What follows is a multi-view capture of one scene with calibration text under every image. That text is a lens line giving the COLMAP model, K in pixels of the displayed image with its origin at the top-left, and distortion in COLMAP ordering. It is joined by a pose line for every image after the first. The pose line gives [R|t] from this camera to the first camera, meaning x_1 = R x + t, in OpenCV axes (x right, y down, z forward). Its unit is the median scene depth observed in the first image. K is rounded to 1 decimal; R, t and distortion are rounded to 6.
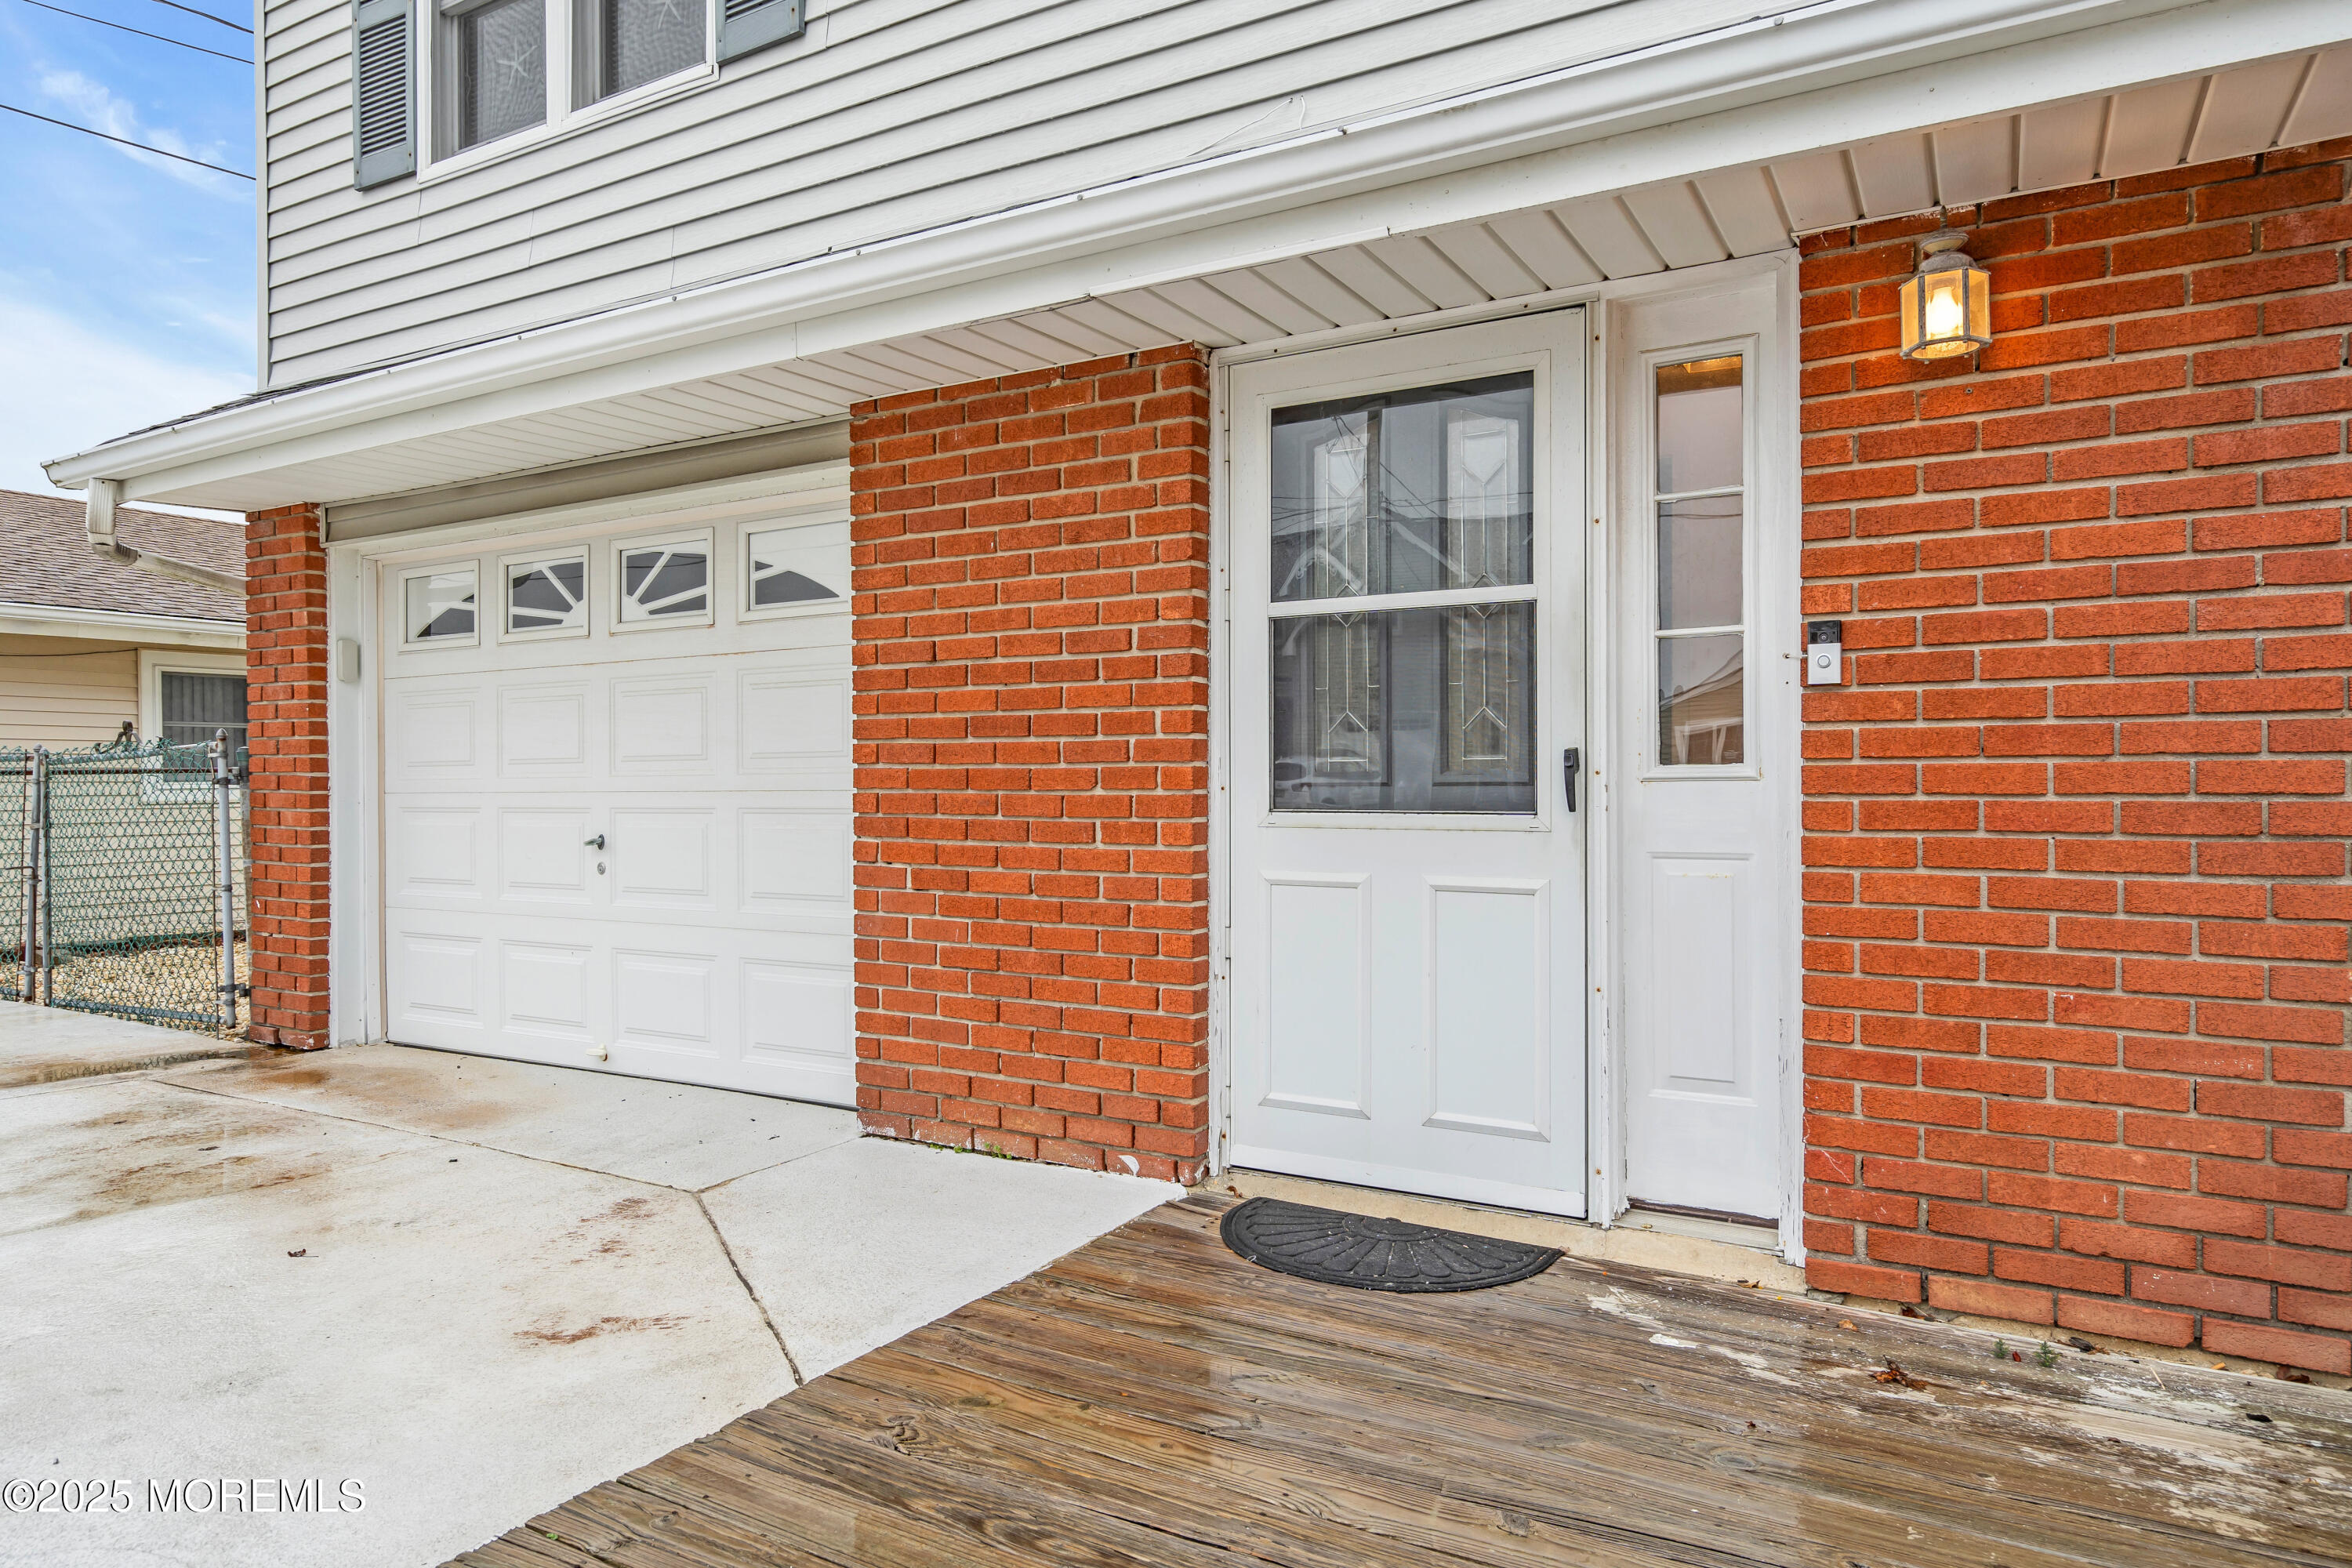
lens RADIAL K [[1473.0, 0, 1167.3], [0, 1473.0, 789.1], [0, 0, 1]] dist [0.009542, 0.003054]
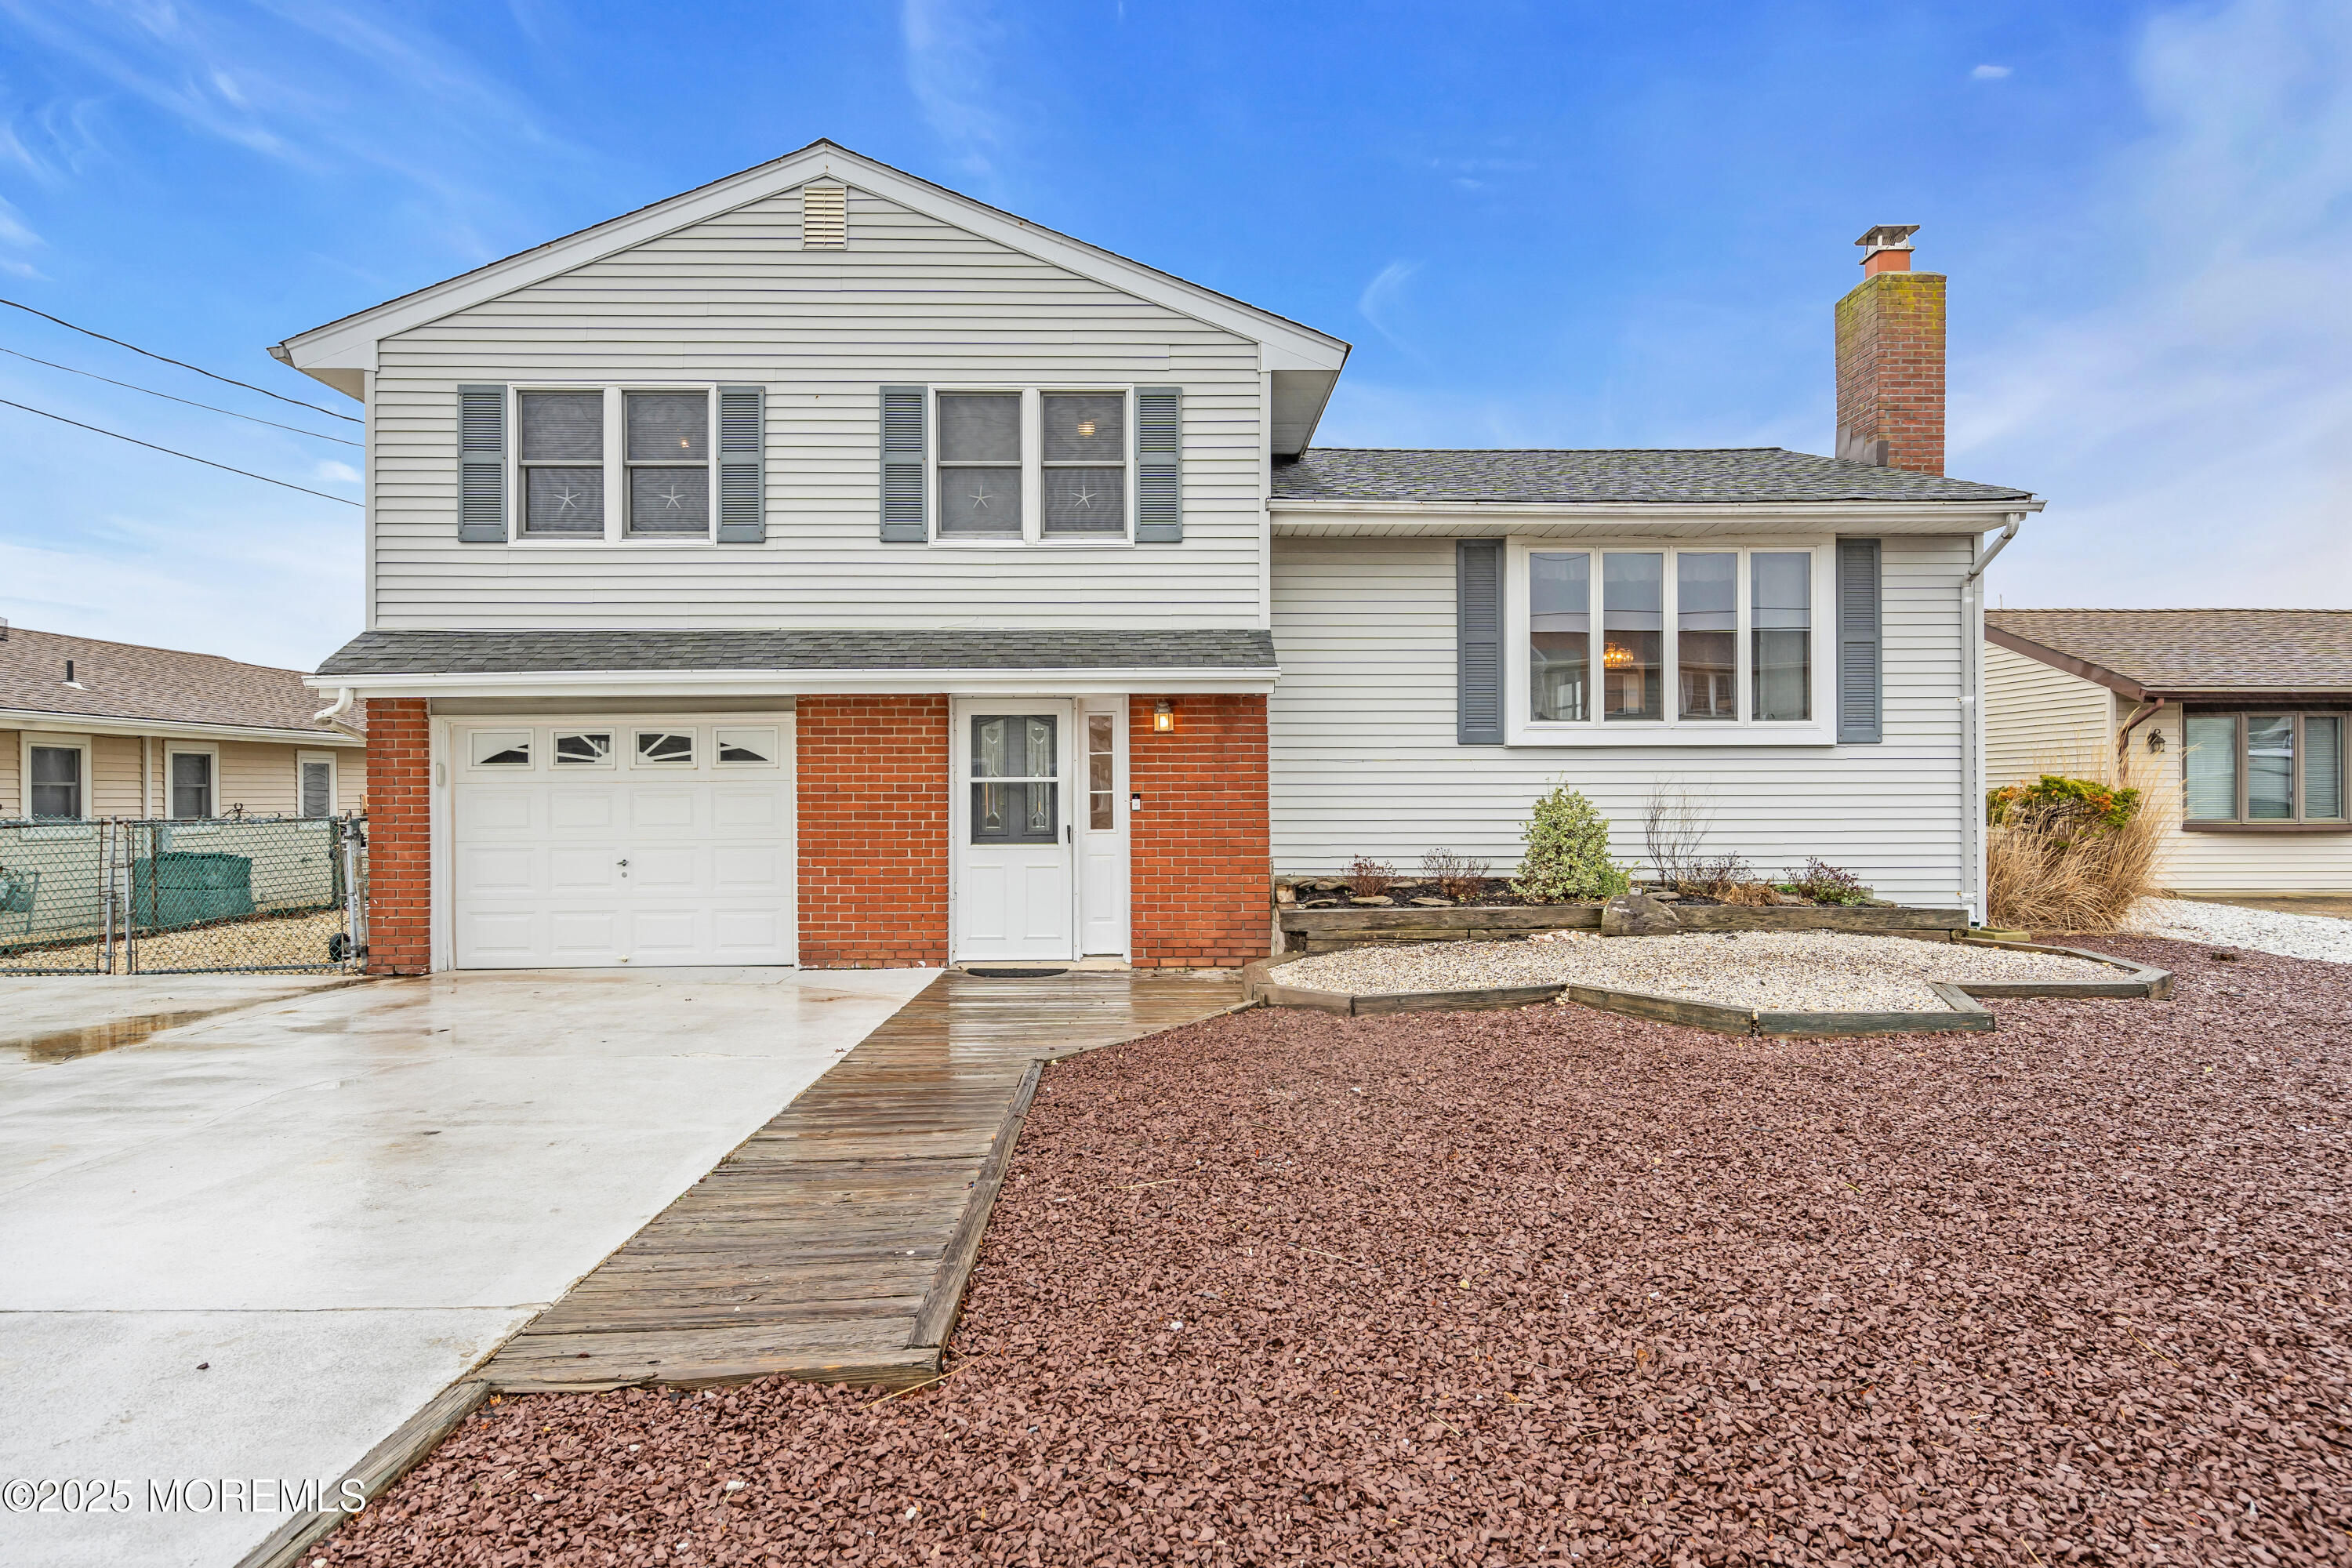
lens RADIAL K [[1316.8, 0, 1188.7], [0, 1316.8, 789.8], [0, 0, 1]] dist [0.002469, 0.001813]
pose [[0.847181, -0.000961, 0.531304, -0.985794], [0.005412, 0.999962, -0.006820, -0.076528], [-0.531277, 0.008653, 0.847154, -1.548706]]
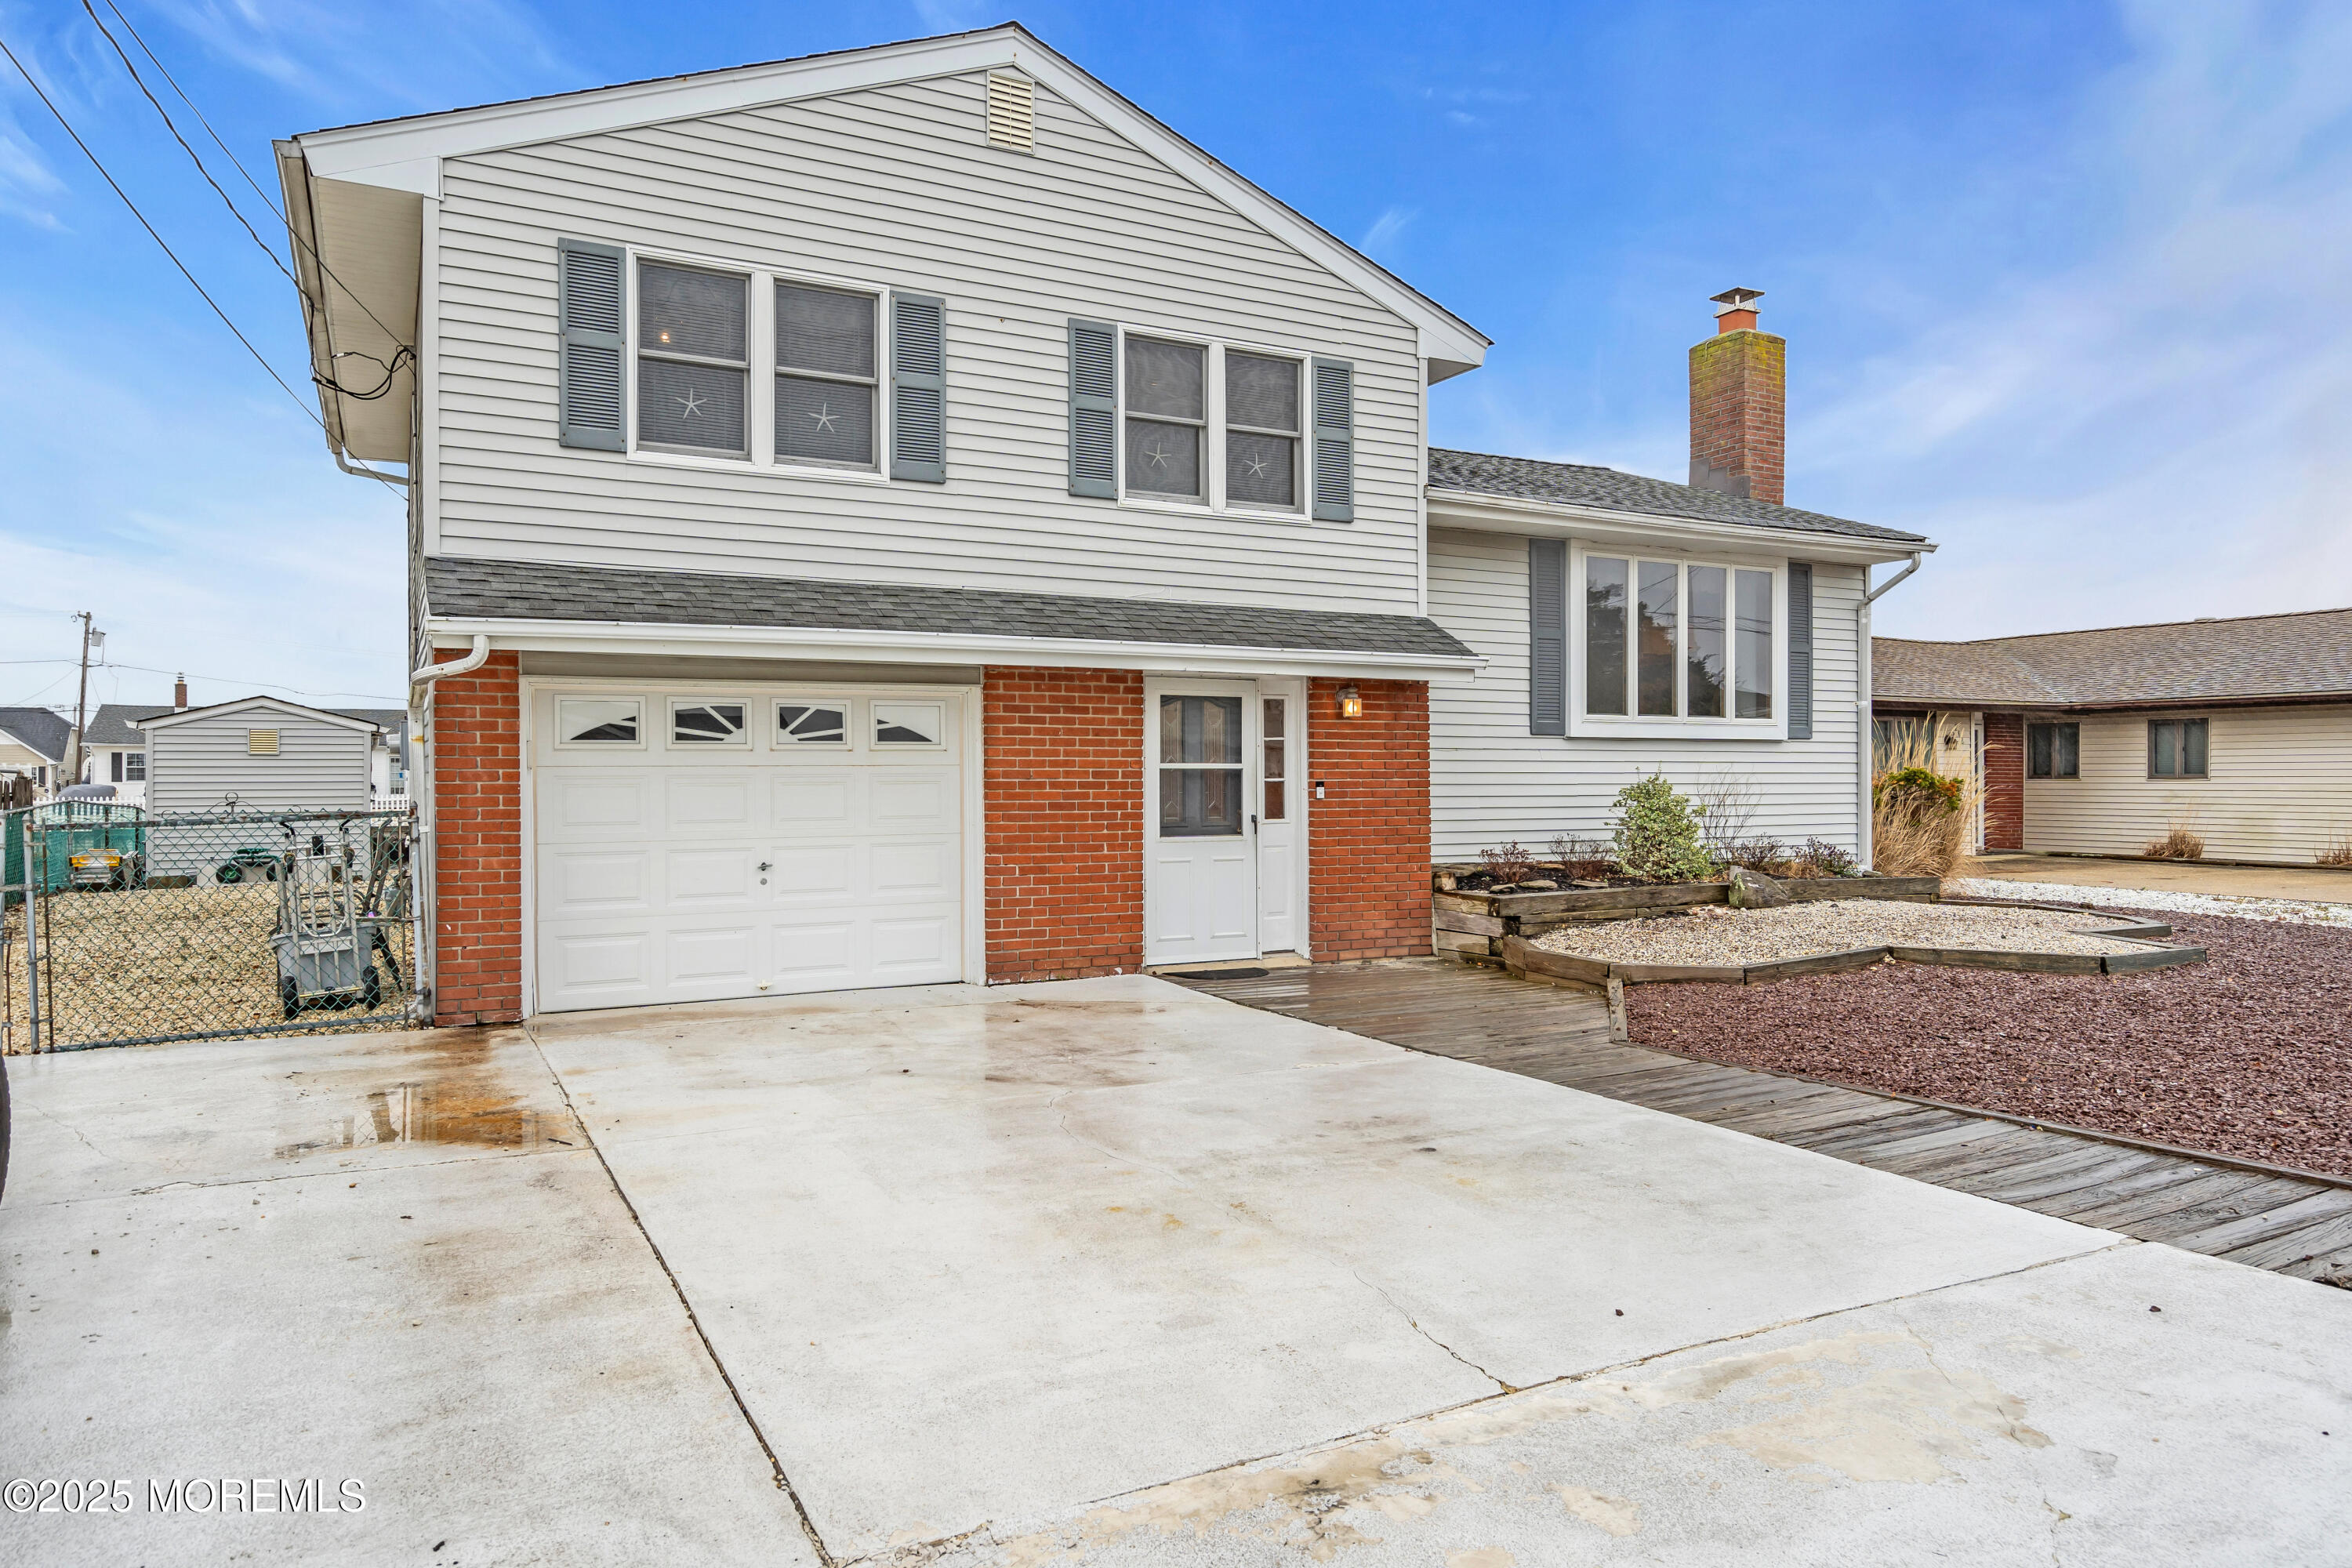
lens RADIAL K [[1473.0, 0, 1173.8], [0, 1473.0, 785.4], [0, 0, 1]] dist [0.009542, 0.003054]
pose [[0.520786, -0.002954, 0.853682, -2.260203], [0.005671, 0.999984, 0.000000, -0.081212], [-0.853668, 0.004841, 0.520794, -0.478905]]
